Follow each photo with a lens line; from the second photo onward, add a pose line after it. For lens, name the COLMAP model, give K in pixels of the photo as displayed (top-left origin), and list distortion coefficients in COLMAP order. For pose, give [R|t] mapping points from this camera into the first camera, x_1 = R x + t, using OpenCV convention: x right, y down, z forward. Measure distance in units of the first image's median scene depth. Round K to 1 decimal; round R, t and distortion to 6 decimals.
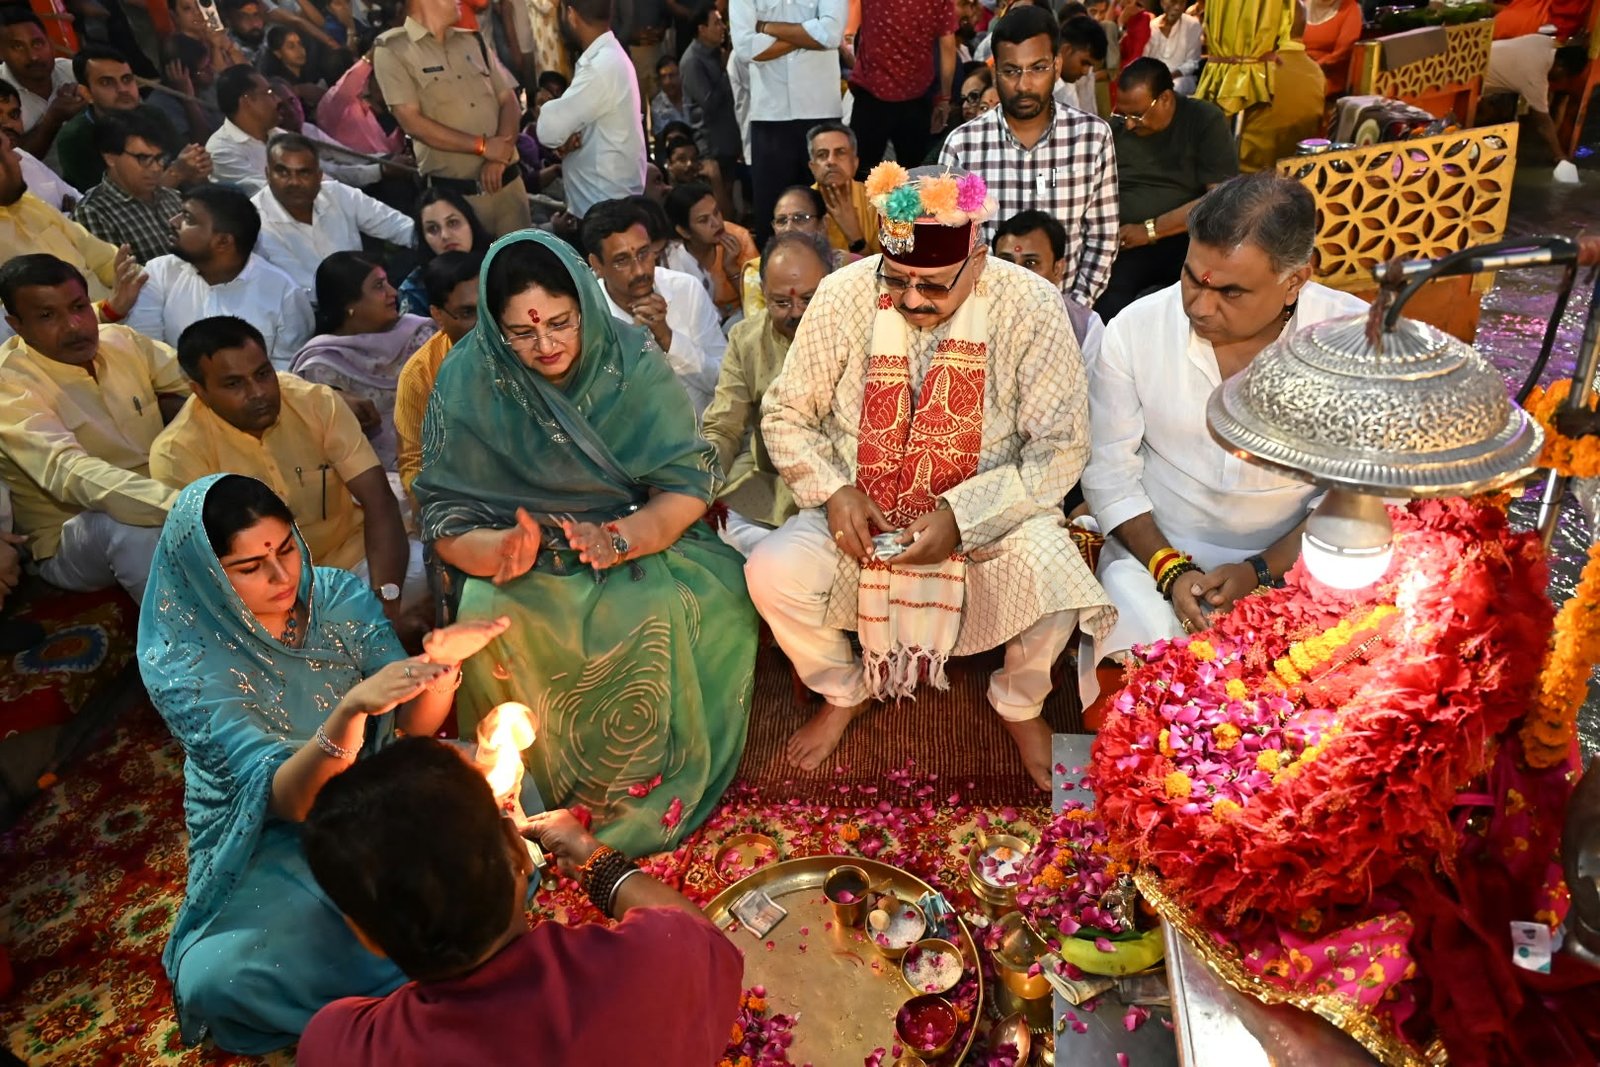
lens RADIAL K [[1069.0, 0, 776.0], [0, 1069.0, 545.0], [0, 0, 1]] dist [-0.004057, -0.001890]
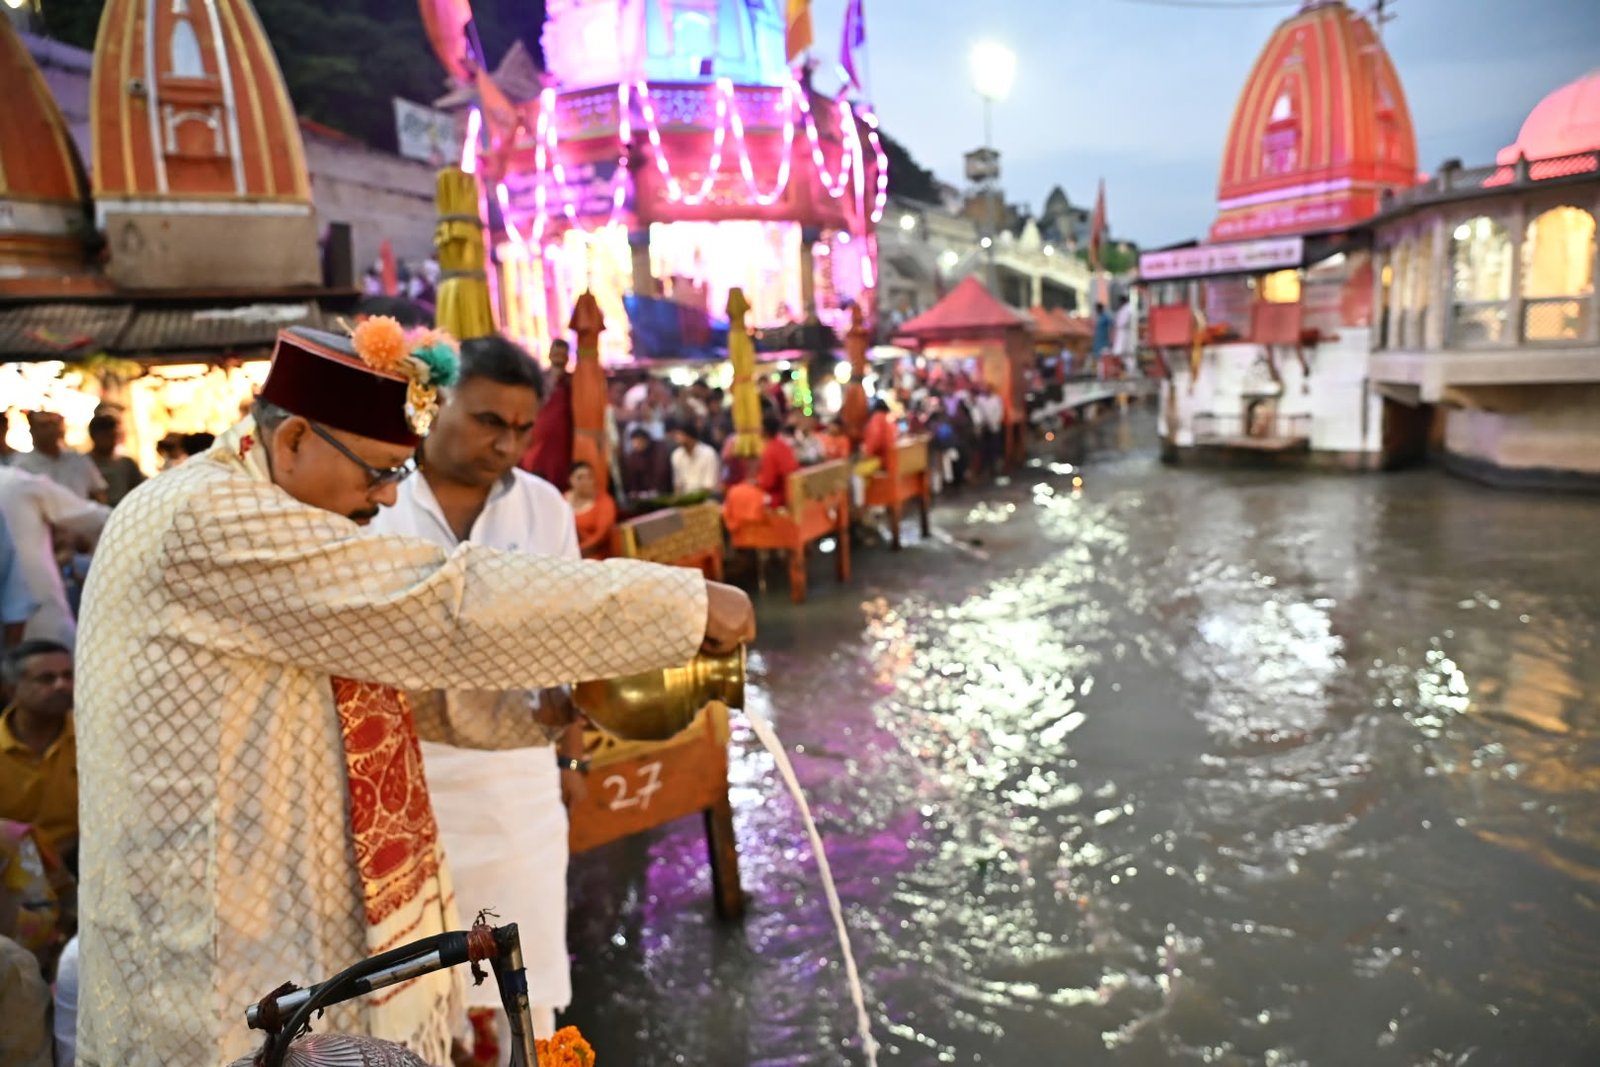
lens RADIAL K [[1069.0, 0, 785.0], [0, 1069.0, 544.0], [0, 0, 1]] dist [-0.004057, -0.001890]
pose [[0.840176, -0.048282, 0.540161, 0.364489], [0.257708, 0.911929, -0.319332, -0.162924], [-0.477170, 0.407499, 0.778623, 0.033490]]
